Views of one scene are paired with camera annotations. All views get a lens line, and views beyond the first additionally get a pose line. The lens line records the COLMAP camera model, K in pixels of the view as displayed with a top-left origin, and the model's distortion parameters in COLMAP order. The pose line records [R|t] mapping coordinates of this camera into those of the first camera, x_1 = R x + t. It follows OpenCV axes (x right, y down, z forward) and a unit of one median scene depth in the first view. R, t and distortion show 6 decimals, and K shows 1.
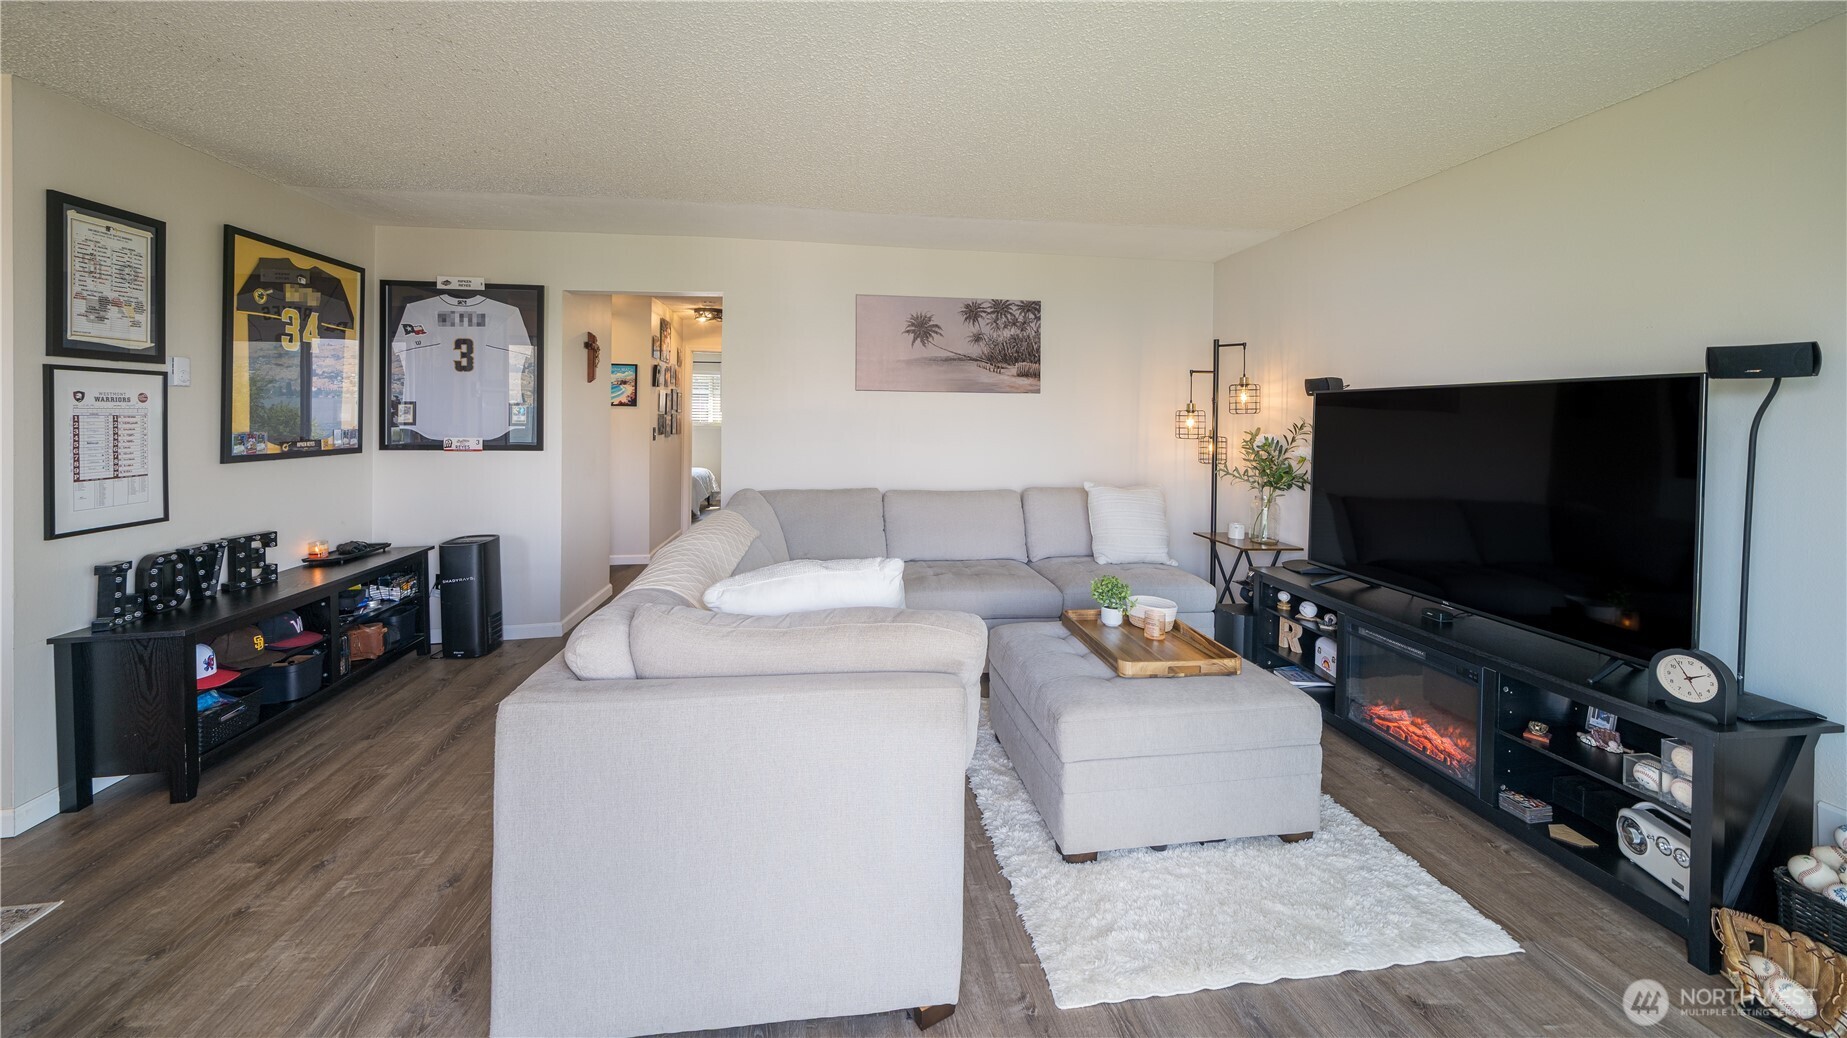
lens RADIAL K [[671.0, 0, 900.3], [0, 671.0, 426.3], [0, 0, 1]] dist [-0.001529, 0.000247]
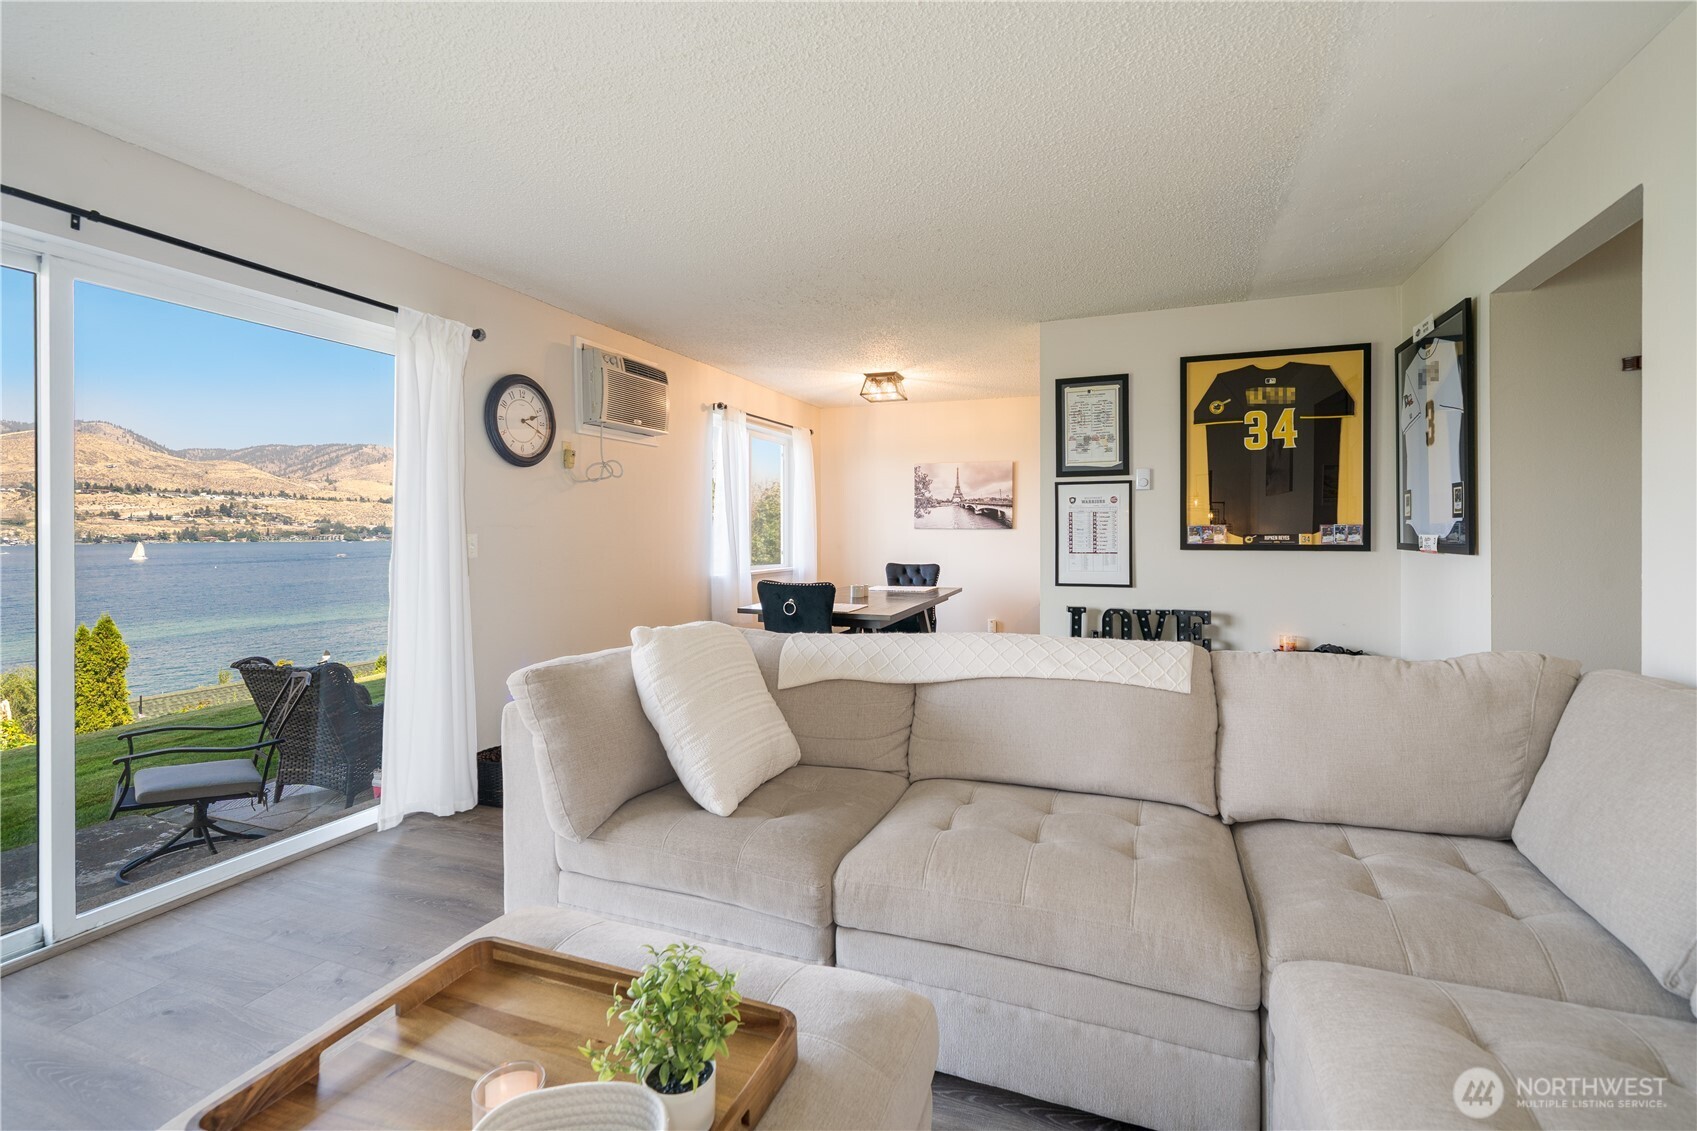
lens RADIAL K [[739.9, 0, 834.3], [0, 739.9, 534.8], [0, 0, 1]] dist [-0.002517, 0.000364]
pose [[-0.465128, -0.002215, -0.885241, 0.420211], [-0.015653, 0.999861, 0.005722, 0.024951], [0.885105, 0.016518, -0.465098, 0.889139]]
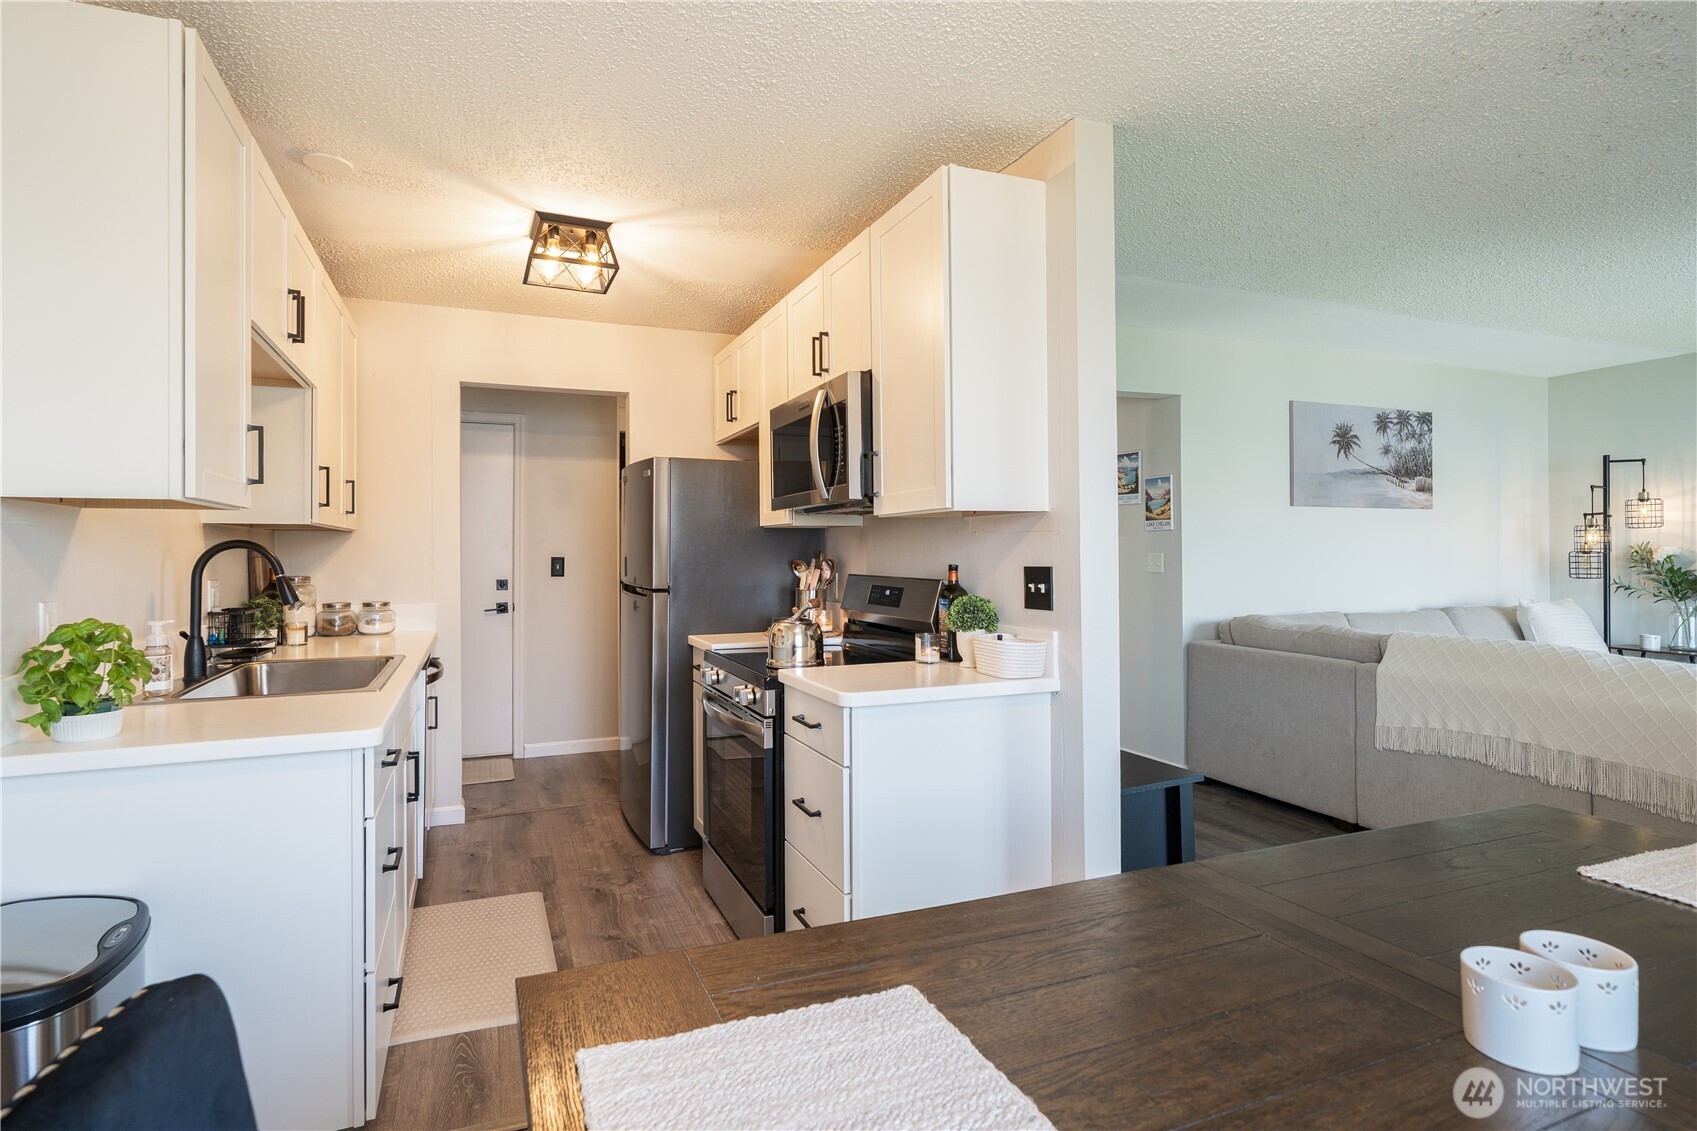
lens RADIAL K [[864.9, 0, 814.9], [0, 864.9, 548.7], [0, 0, 1]] dist [0.016930, -0.002300]
pose [[0.965731, -0.010952, 0.259313, -1.171899], [0.014984, 0.999796, -0.013576, 0.013751], [-0.259111, 0.016997, 0.965698, 0.033247]]
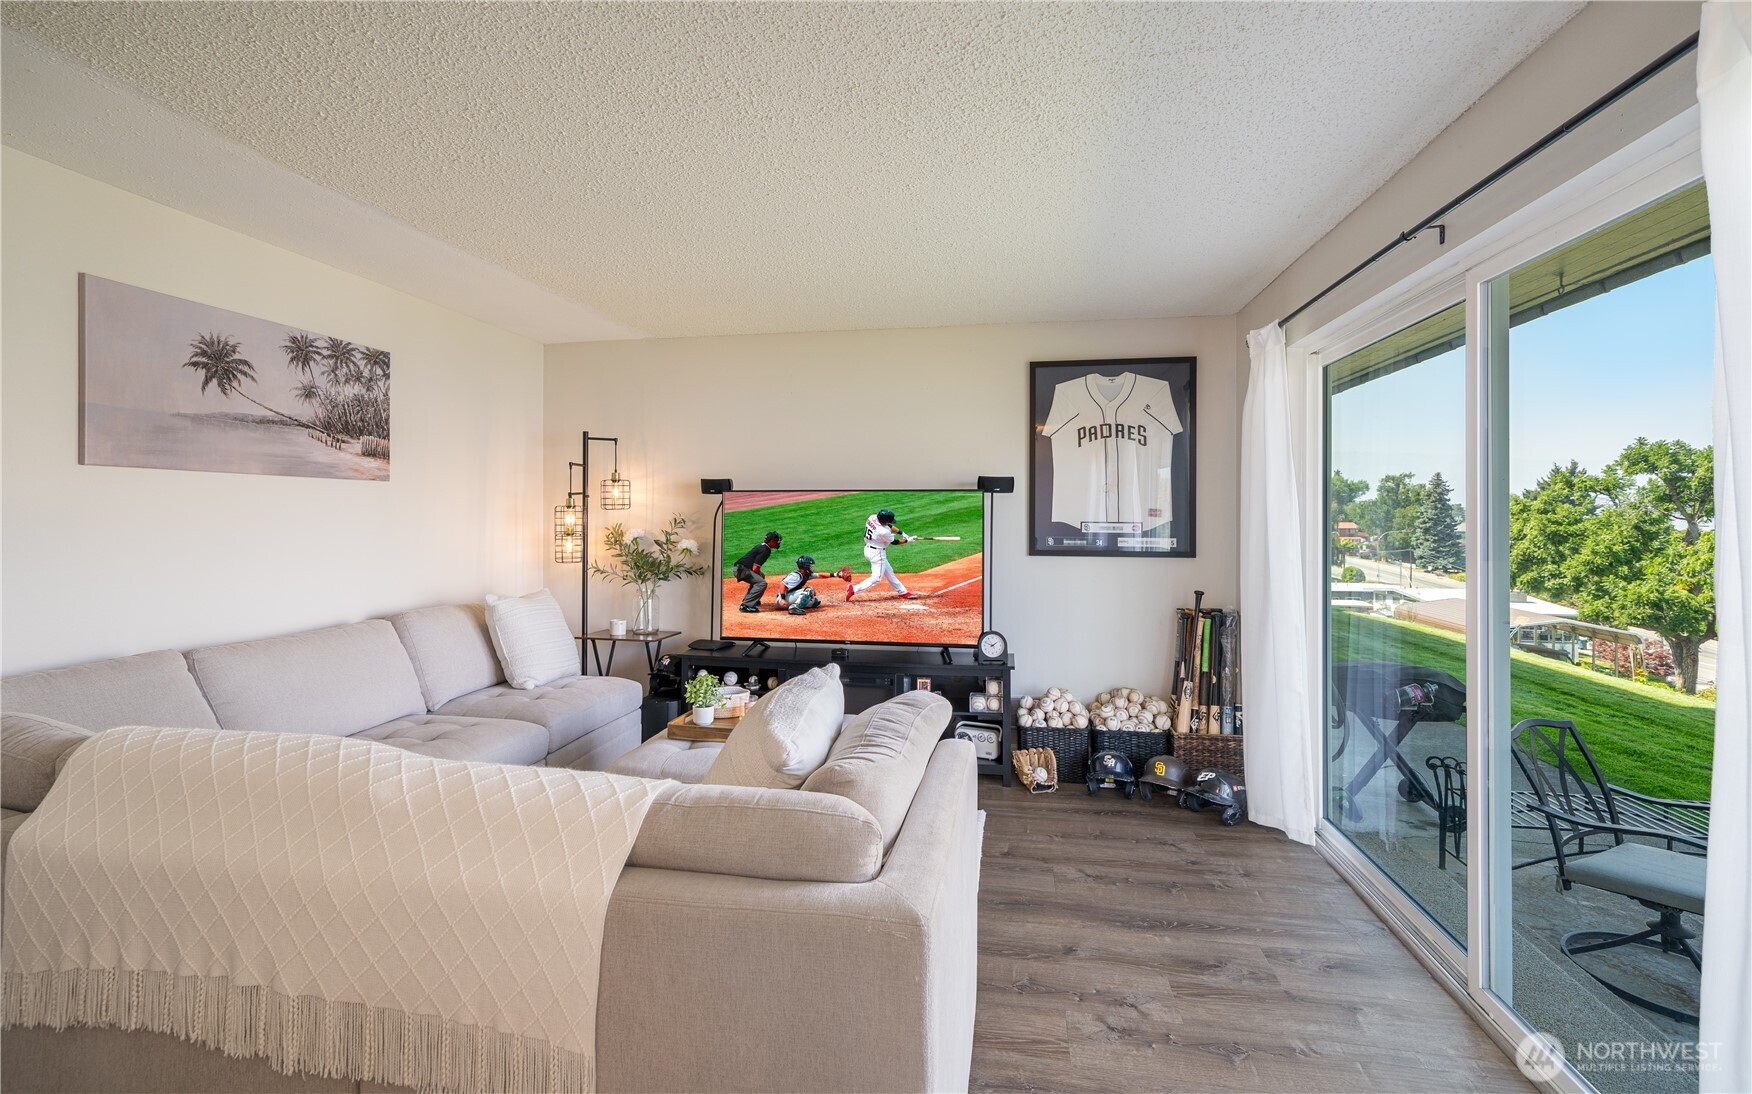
lens RADIAL K [[777.5, 0, 898.3], [0, 777.5, 506.2], [0, 0, 1]] dist [0.001798, 0.001034]
pose [[0.278934, 0.002069, 0.960308, -0.532097], [0.013593, 0.999889, -0.006102, -0.011751], [-0.960214, 0.014756, 0.278874, 0.297744]]
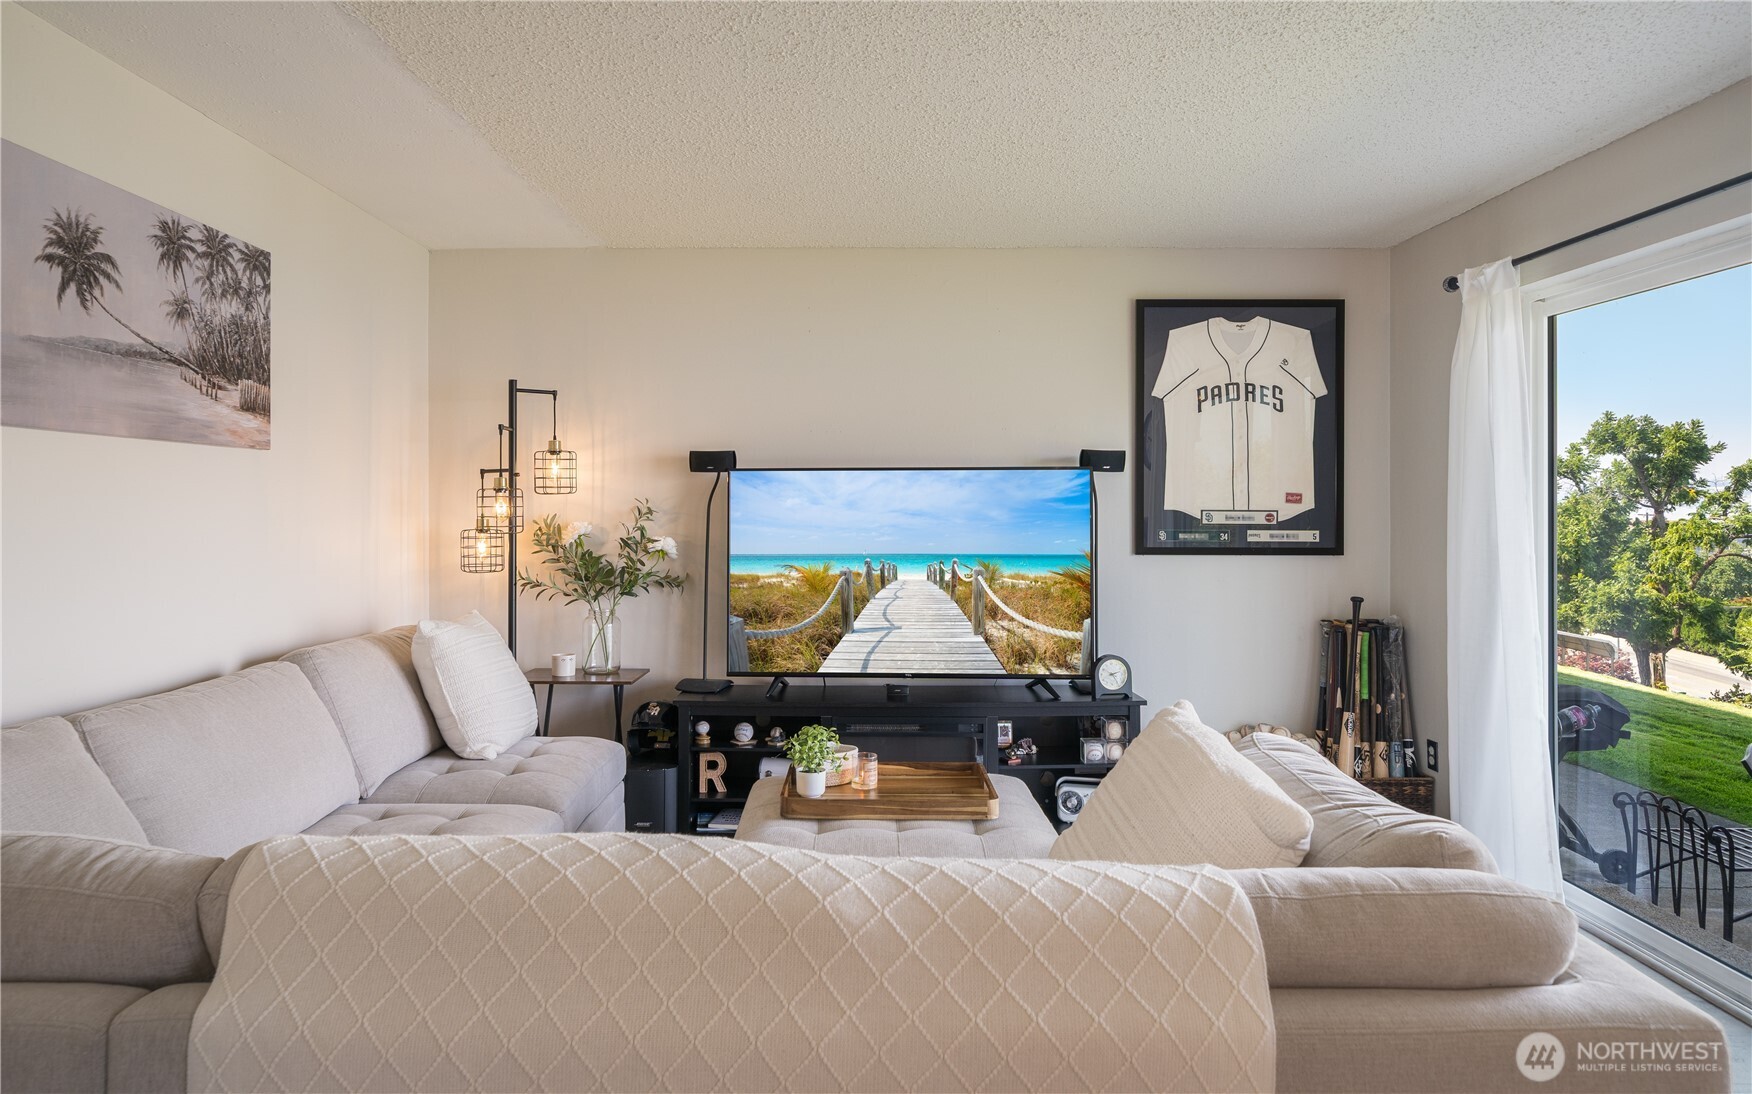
lens RADIAL K [[1050.5, 0, 888.9], [0, 1050.5, 492.7], [0, 0, 1]] dist [0.004123, 0.001501]
pose [[0.104126, 0.001675, 0.994563, -0.577727], [0.014167, 0.999895, -0.003168, -0.012751], [-0.994463, 0.014420, 0.104091, 0.599273]]
